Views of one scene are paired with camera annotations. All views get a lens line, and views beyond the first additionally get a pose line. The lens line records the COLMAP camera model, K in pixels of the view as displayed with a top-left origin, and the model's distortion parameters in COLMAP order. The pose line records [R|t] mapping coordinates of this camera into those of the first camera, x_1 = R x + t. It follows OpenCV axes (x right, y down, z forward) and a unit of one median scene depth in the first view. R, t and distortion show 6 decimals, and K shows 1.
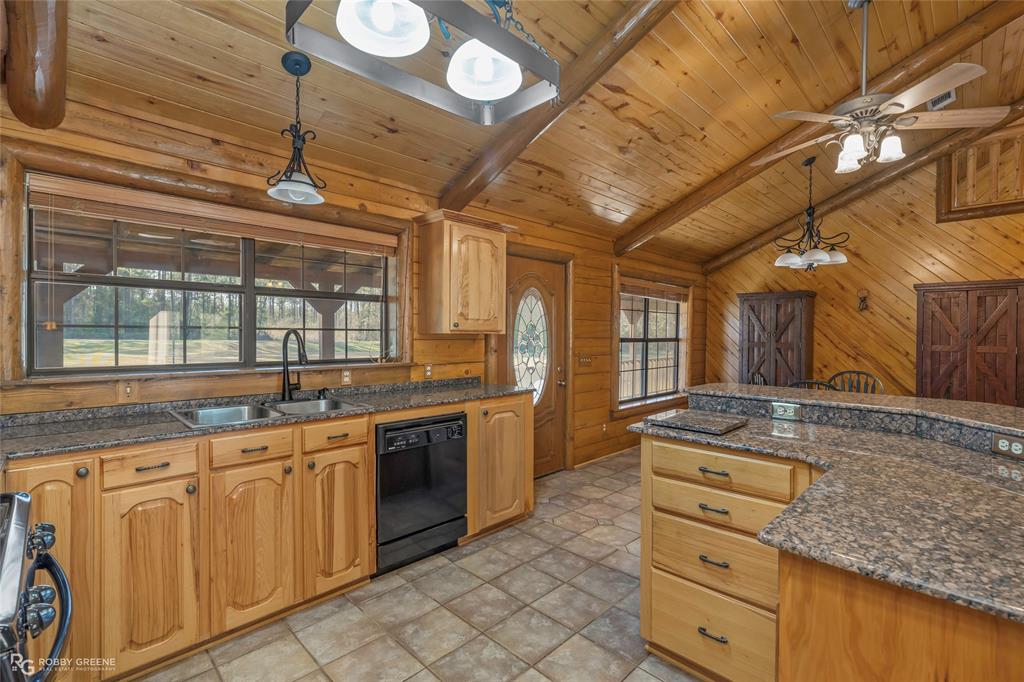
lens RADIAL K [[464.5, 0, 507.4], [0, 464.5, 328.3], [0, 0, 1]] dist [-0.000792, -0.000046]
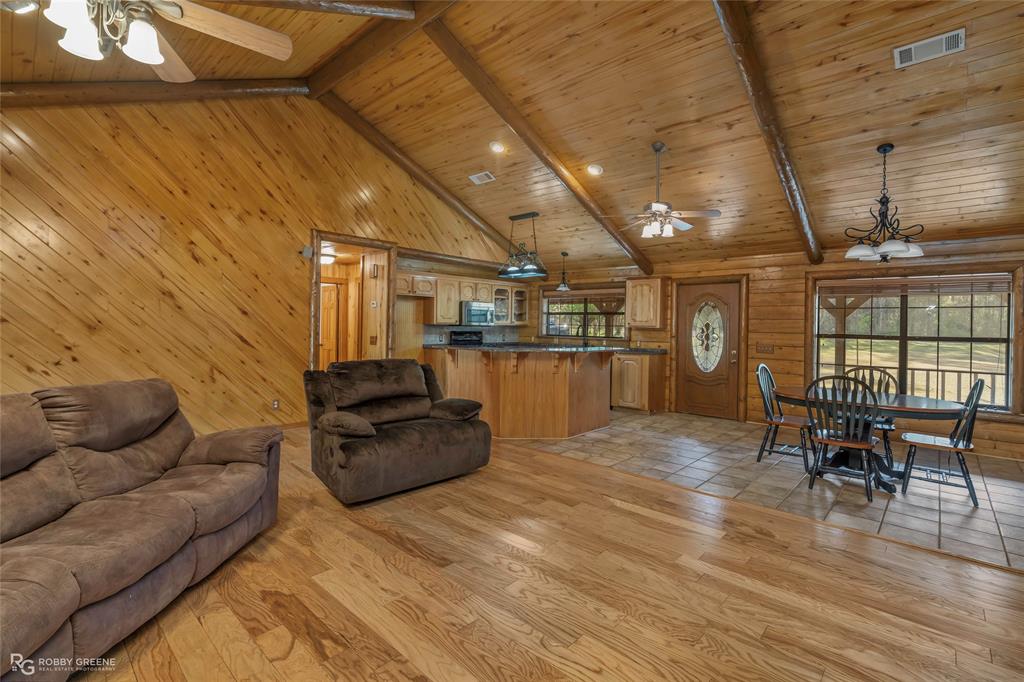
lens RADIAL K [[464.5, 0, 507.4], [0, 464.5, 328.3], [0, 0, 1]] dist [-0.000792, -0.000046]
pose [[0.047653, 0.000916, -0.998864, 1.654204], [-0.006715, 0.999977, 0.000597, 0.013895], [0.998841, 0.006679, 0.047658, 0.187280]]
